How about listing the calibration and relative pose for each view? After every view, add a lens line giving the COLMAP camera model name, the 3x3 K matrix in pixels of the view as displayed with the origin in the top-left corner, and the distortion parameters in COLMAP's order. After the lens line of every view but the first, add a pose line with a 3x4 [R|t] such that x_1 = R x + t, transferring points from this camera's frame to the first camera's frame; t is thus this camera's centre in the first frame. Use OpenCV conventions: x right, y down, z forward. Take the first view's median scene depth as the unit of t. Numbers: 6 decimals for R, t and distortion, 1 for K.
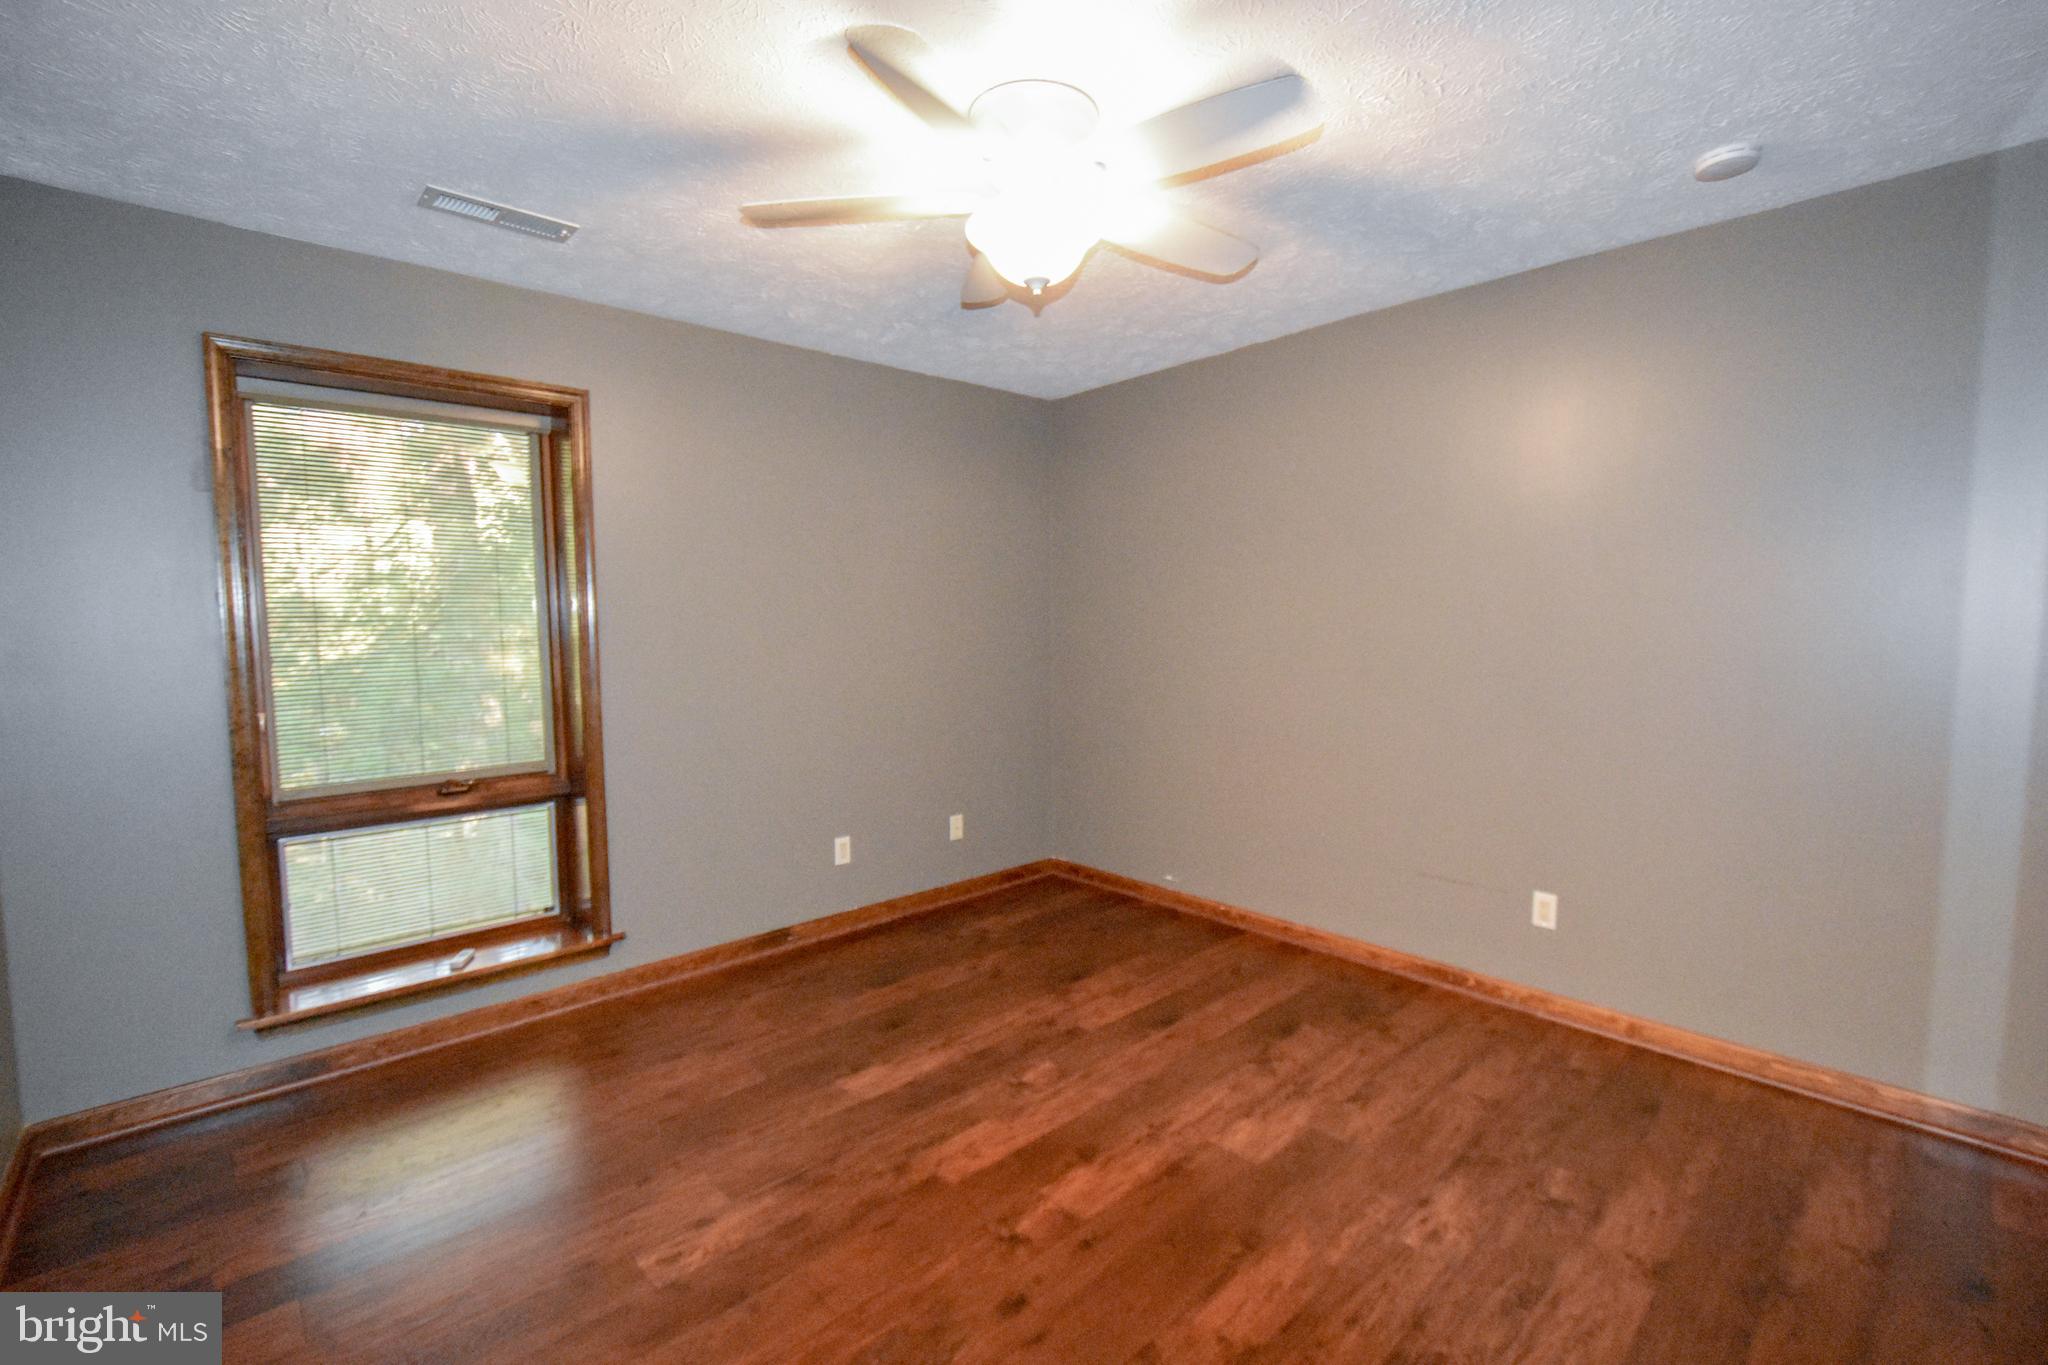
lens RADIAL K [[883.9, 0, 1032.1], [0, 883.9, 685.1], [0, 0, 1]] dist [-0.000549, -0.000736]
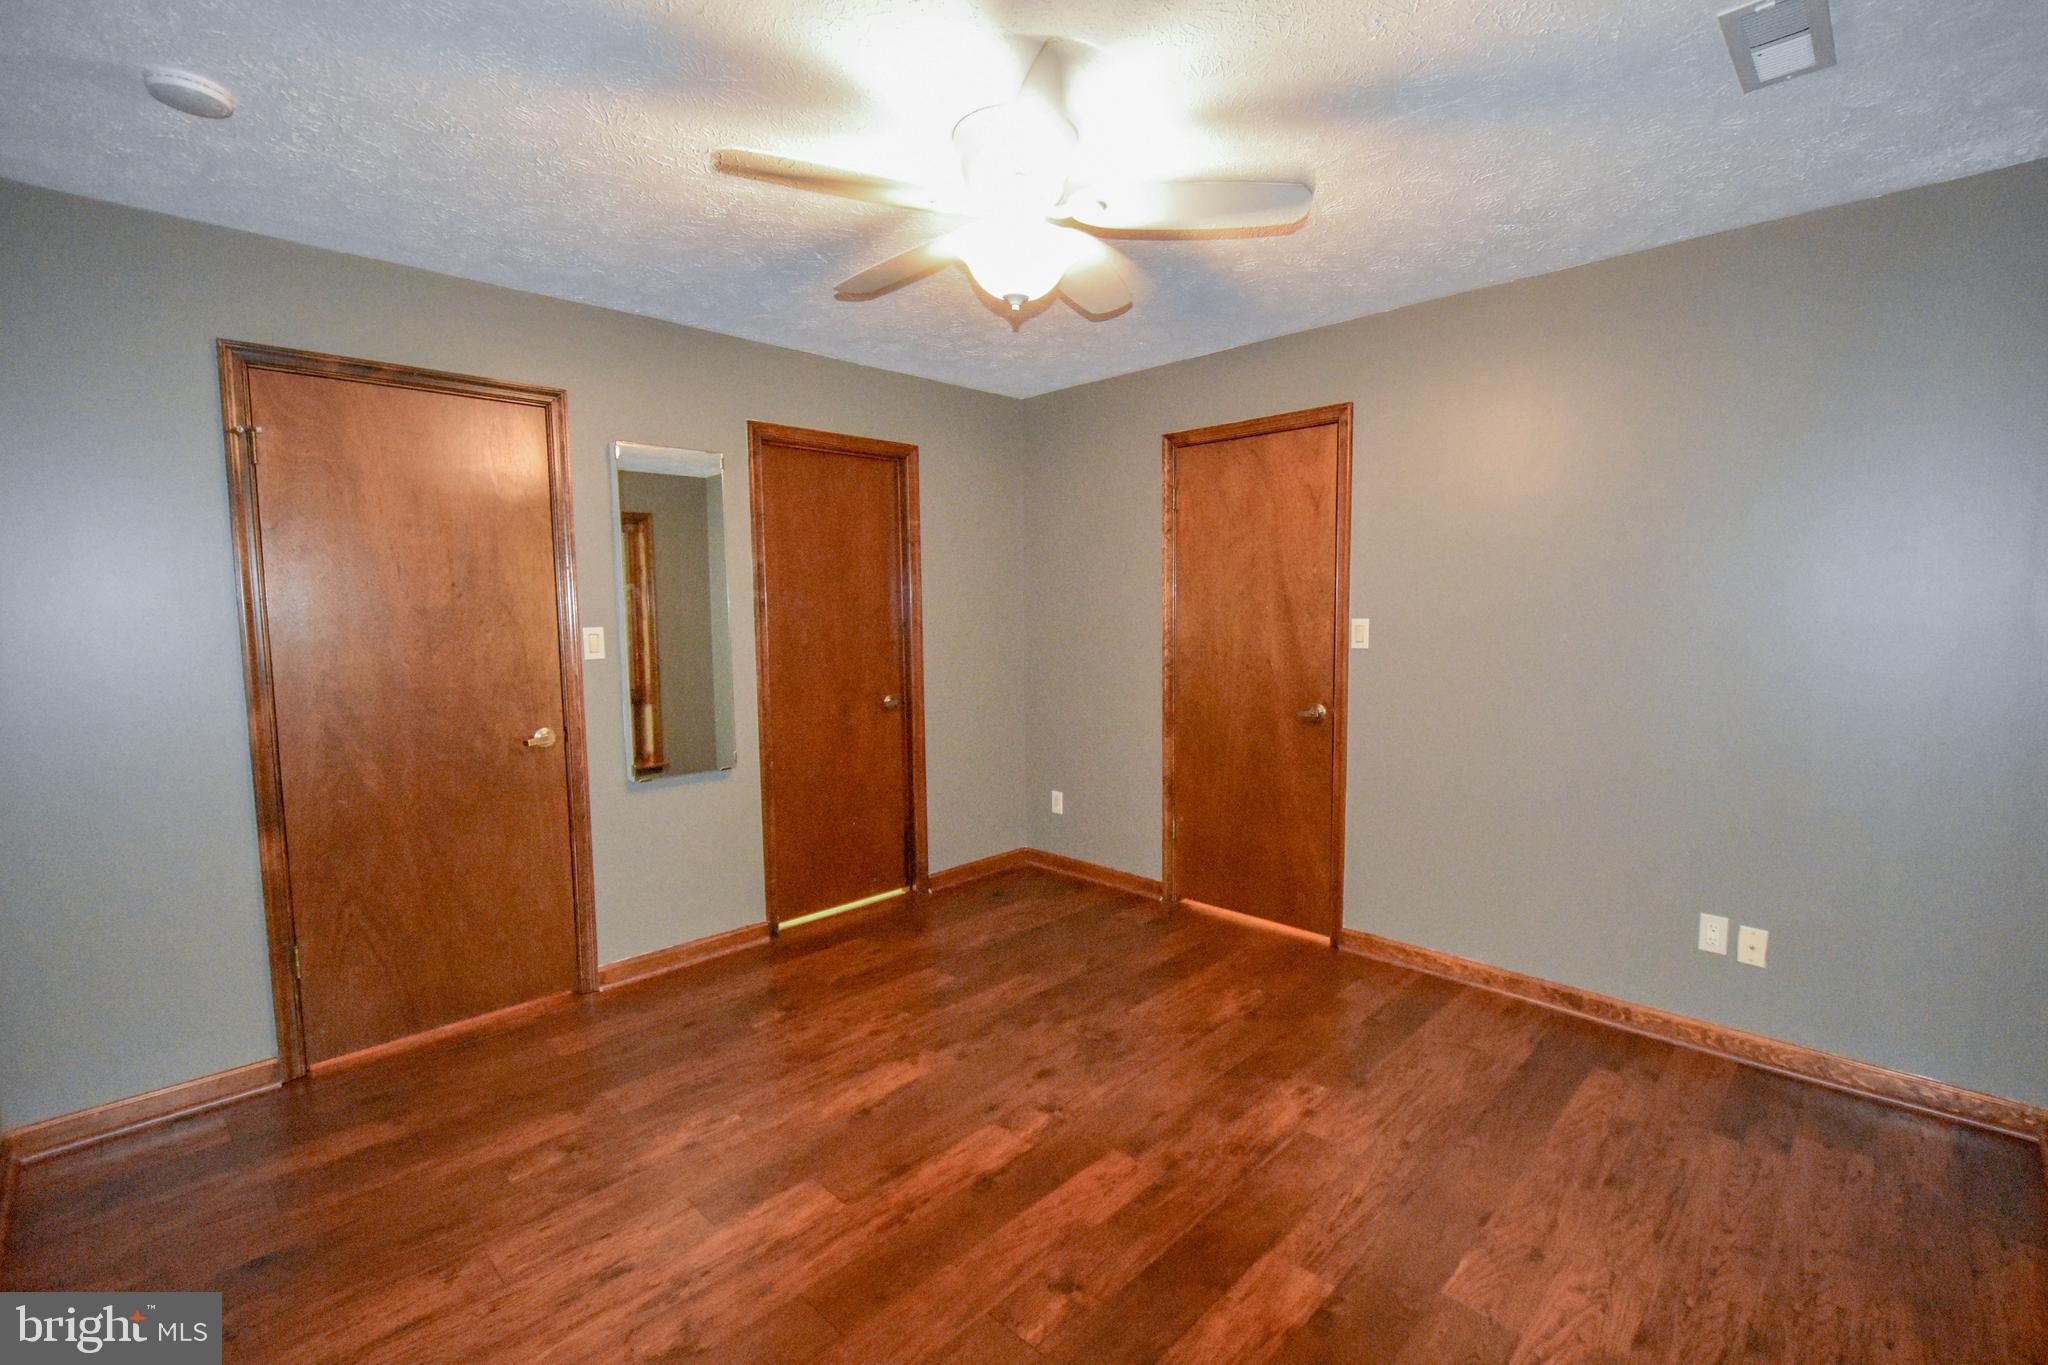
lens RADIAL K [[912.8, 0, 1028.9], [0, 912.8, 683.5], [0, 0, 1]] dist [-0.001067, -0.000343]
pose [[-0.998810, 0.024969, -0.041896, 0.043752], [0.017806, 0.986405, 0.163362, -0.167492], [0.045405, 0.162422, -0.985676, 1.964440]]
